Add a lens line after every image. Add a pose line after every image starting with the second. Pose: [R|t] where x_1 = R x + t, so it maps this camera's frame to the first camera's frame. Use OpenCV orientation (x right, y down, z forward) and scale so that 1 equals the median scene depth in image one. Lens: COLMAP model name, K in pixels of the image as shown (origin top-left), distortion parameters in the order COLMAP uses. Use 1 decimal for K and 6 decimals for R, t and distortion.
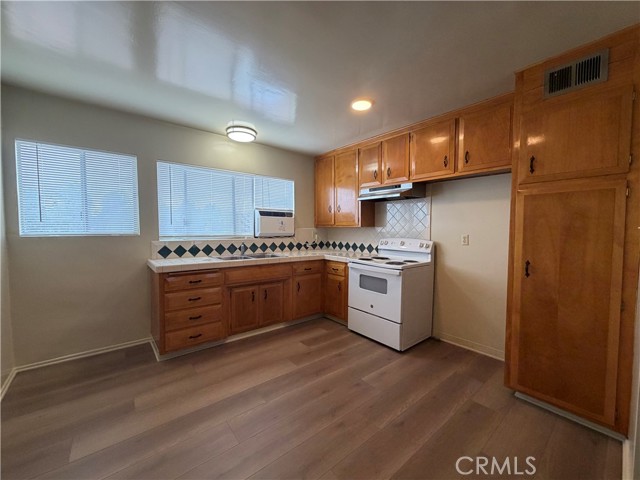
lens RADIAL K [[257.4, 0, 320.0], [0, 257.4, 240.0], [0, 0, 1]] dist [-0.000579, -0.000064]
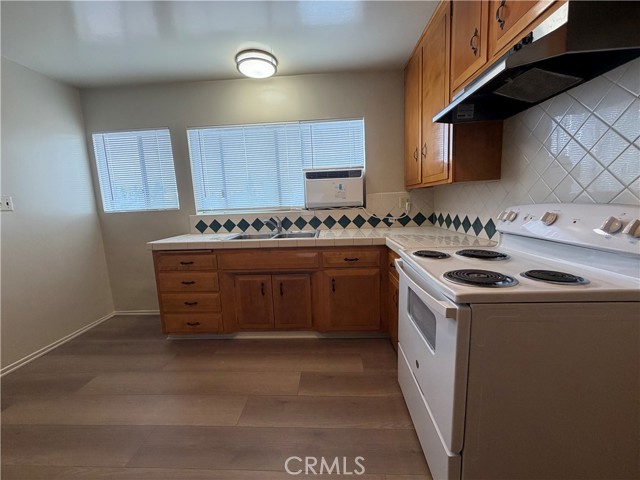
lens RADIAL K [[257.4, 0, 320.0], [0, 257.4, 240.0], [0, 0, 1]] dist [-0.000579, -0.000064]
pose [[0.738391, 0.061731, -0.671541, 0.341046], [0.013534, 0.994244, 0.106277, 0.000248], [0.674237, -0.087562, 0.733306, 0.553504]]
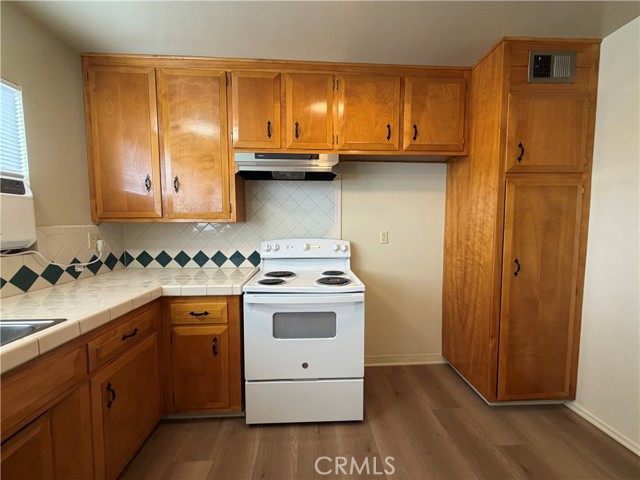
lens RADIAL K [[254.8, 0, 320.0], [0, 254.8, 240.0], [0, 0, 1]] dist [0.000415, 0.000021]
pose [[0.593553, -0.059699, 0.802578, -0.191318], [0.043003, 0.998173, 0.042446, -0.031838], [-0.803645, 0.009319, 0.595035, 0.608523]]
